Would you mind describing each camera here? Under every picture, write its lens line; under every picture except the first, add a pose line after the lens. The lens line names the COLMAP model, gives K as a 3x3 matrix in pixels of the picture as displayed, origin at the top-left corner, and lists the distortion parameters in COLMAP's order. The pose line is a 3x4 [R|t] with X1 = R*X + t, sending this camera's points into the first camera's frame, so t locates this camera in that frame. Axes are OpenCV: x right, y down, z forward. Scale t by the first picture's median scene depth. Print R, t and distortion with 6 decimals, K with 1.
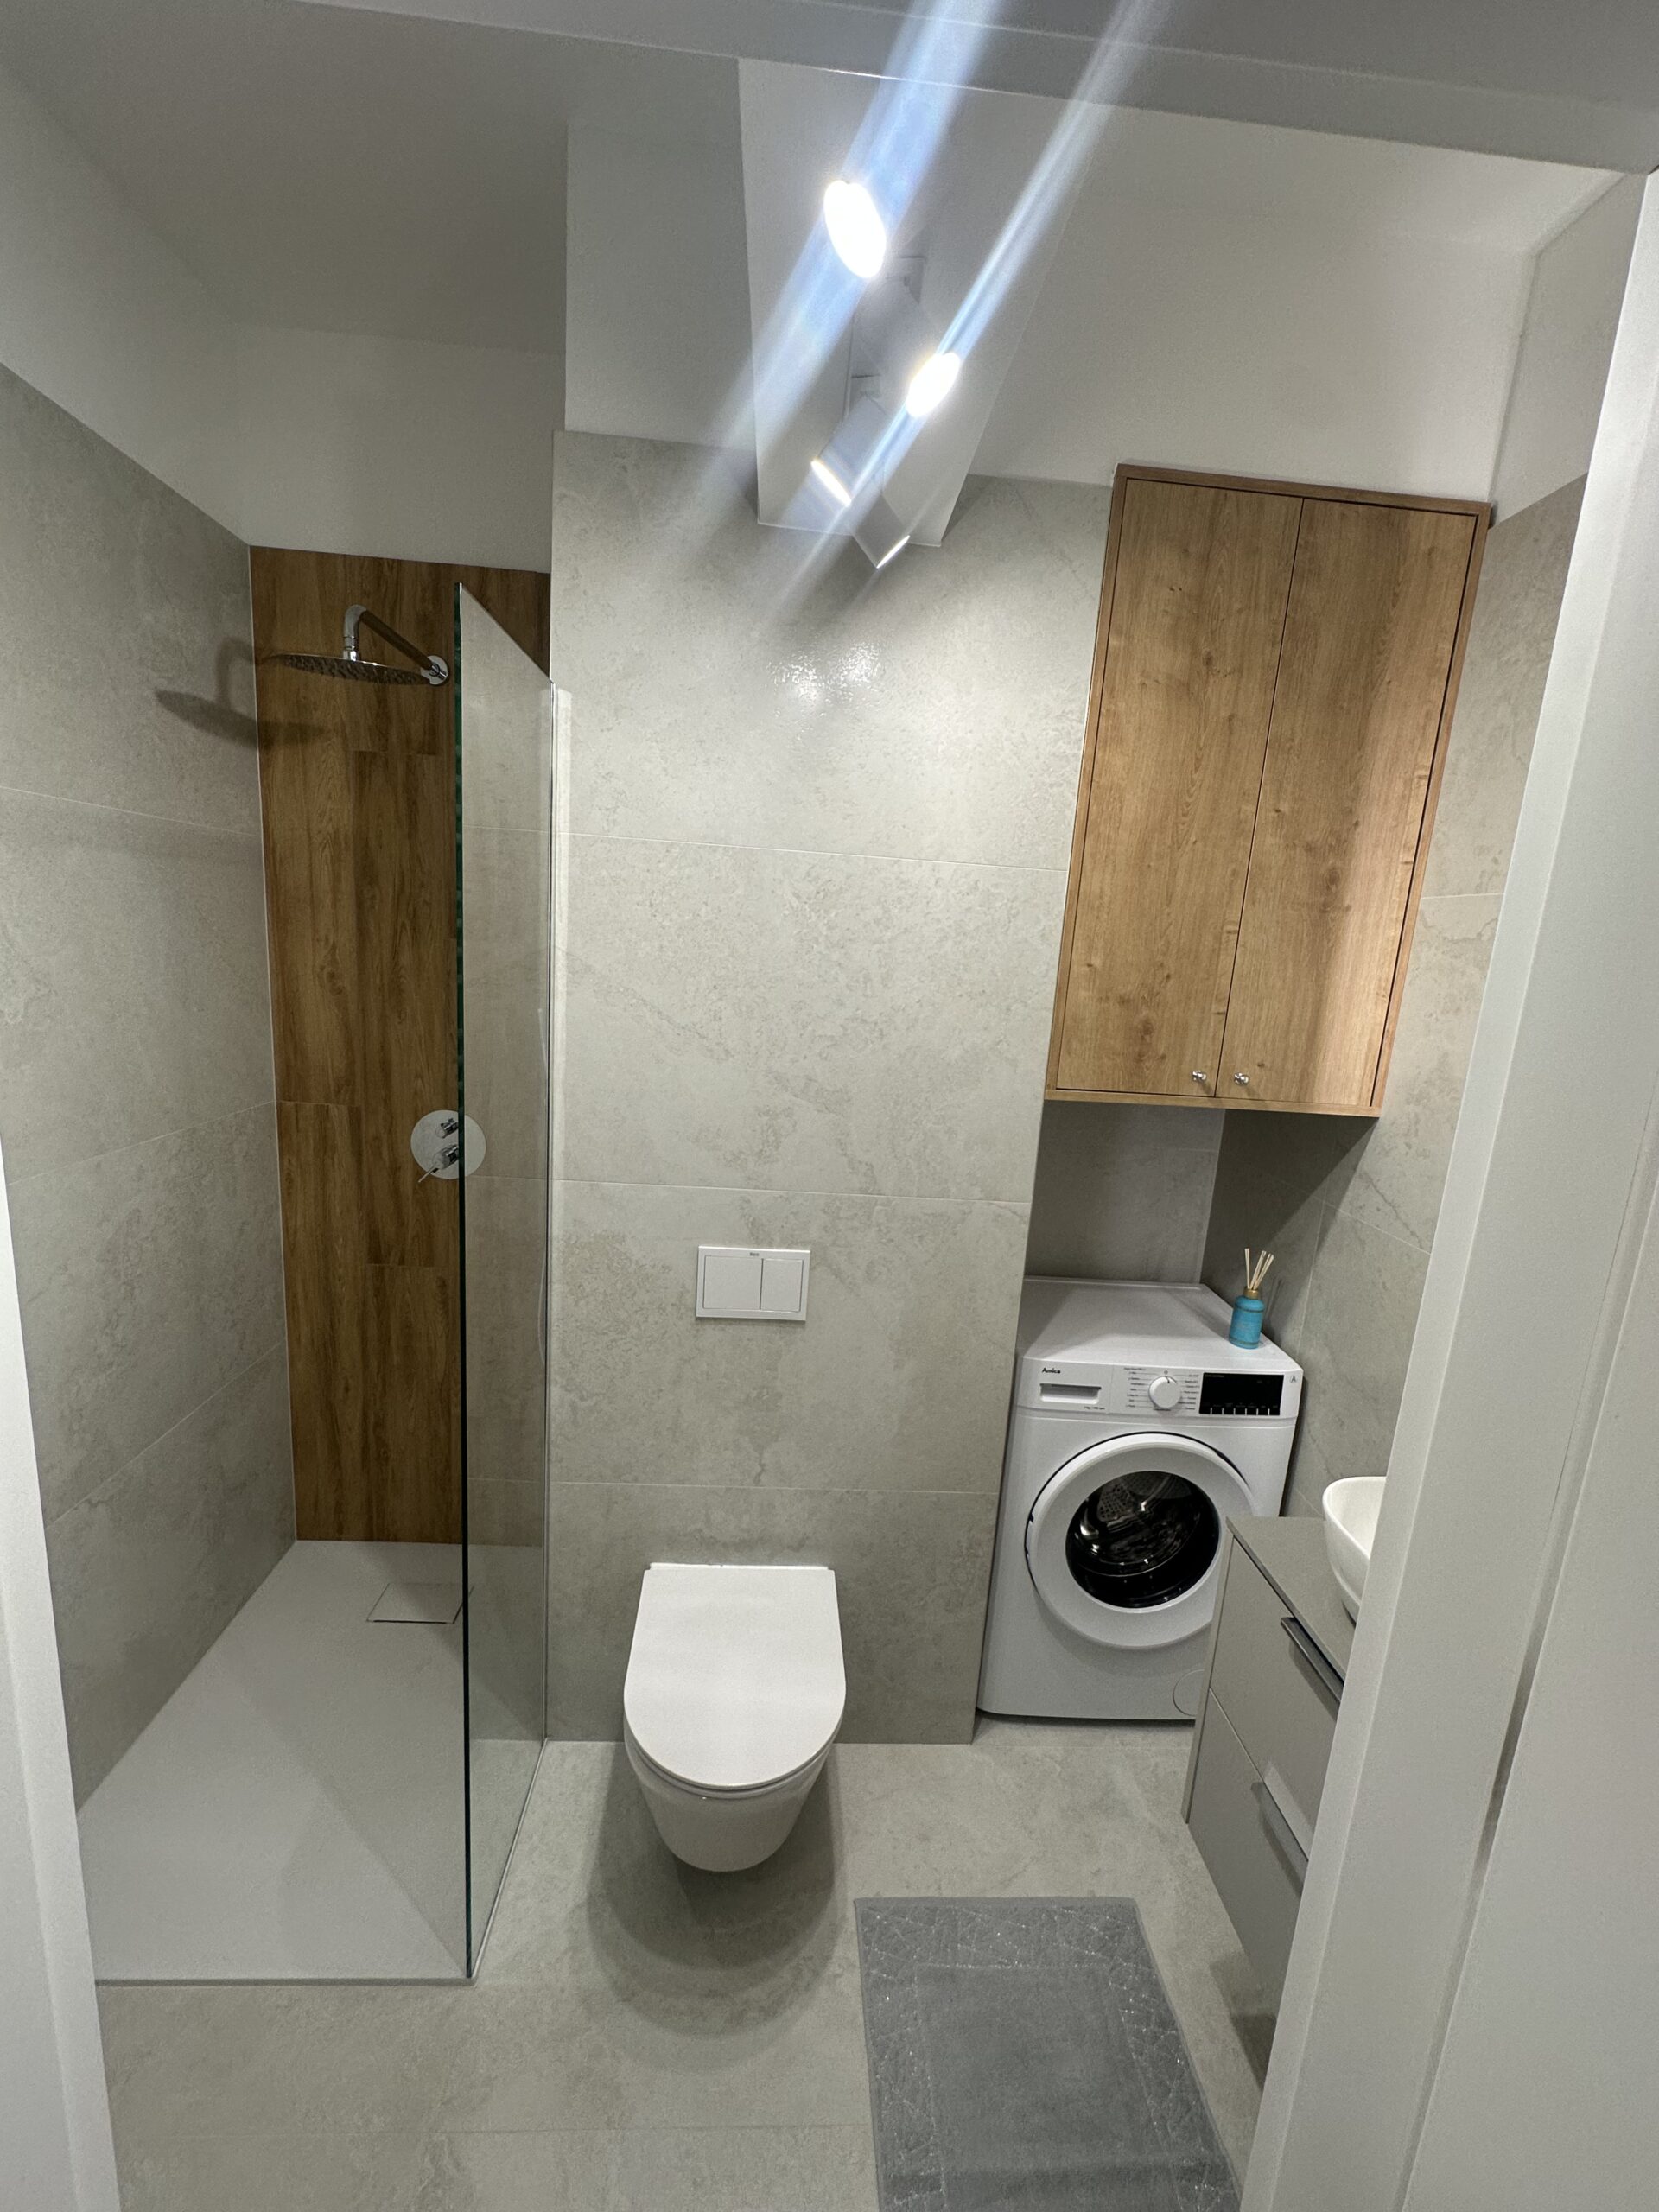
lens RADIAL K [[888.1, 0, 829.5], [0, 888.1, 1106.0], [0, 0, 1]] dist [-0.000624, -0.000019]
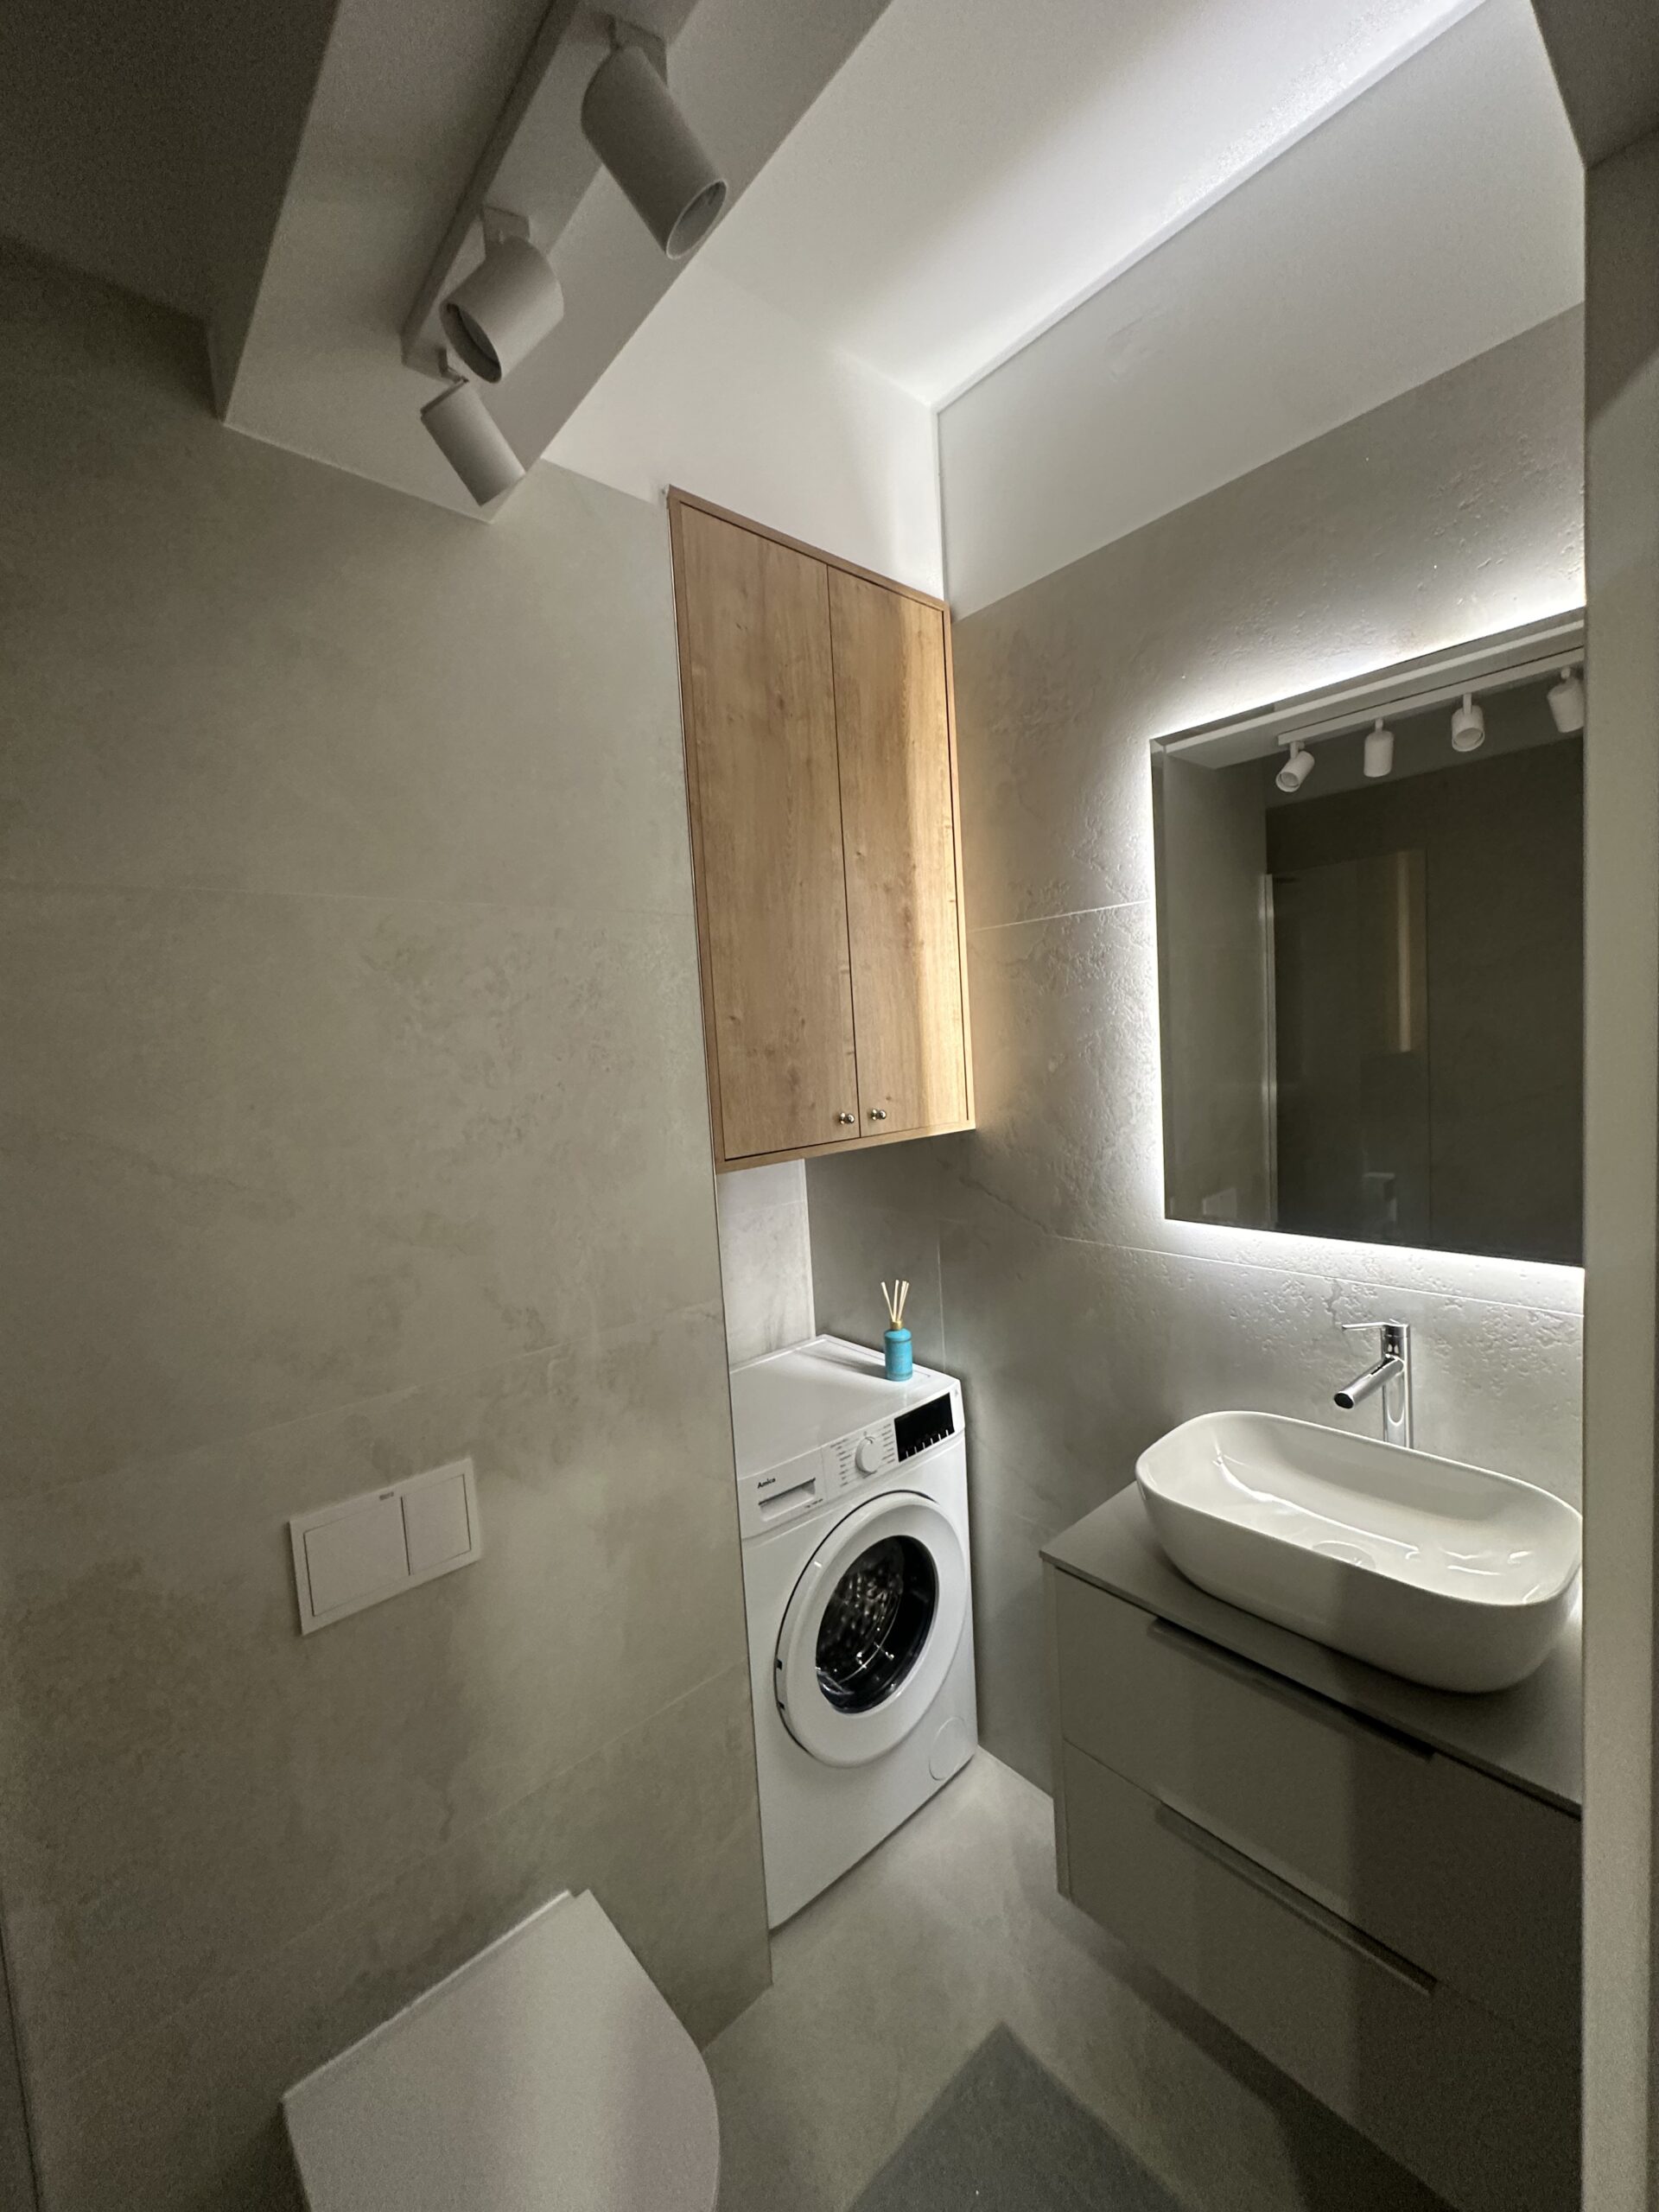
lens RADIAL K [[888.1, 0, 829.5], [0, 888.1, 1106.0], [0, 0, 1]] dist [-0.000624, -0.000019]
pose [[0.771112, -0.158347, 0.616694, -0.198934], [0.223141, 0.974360, -0.028831, -0.023706], [-0.596317, 0.159842, 0.786675, 0.247650]]
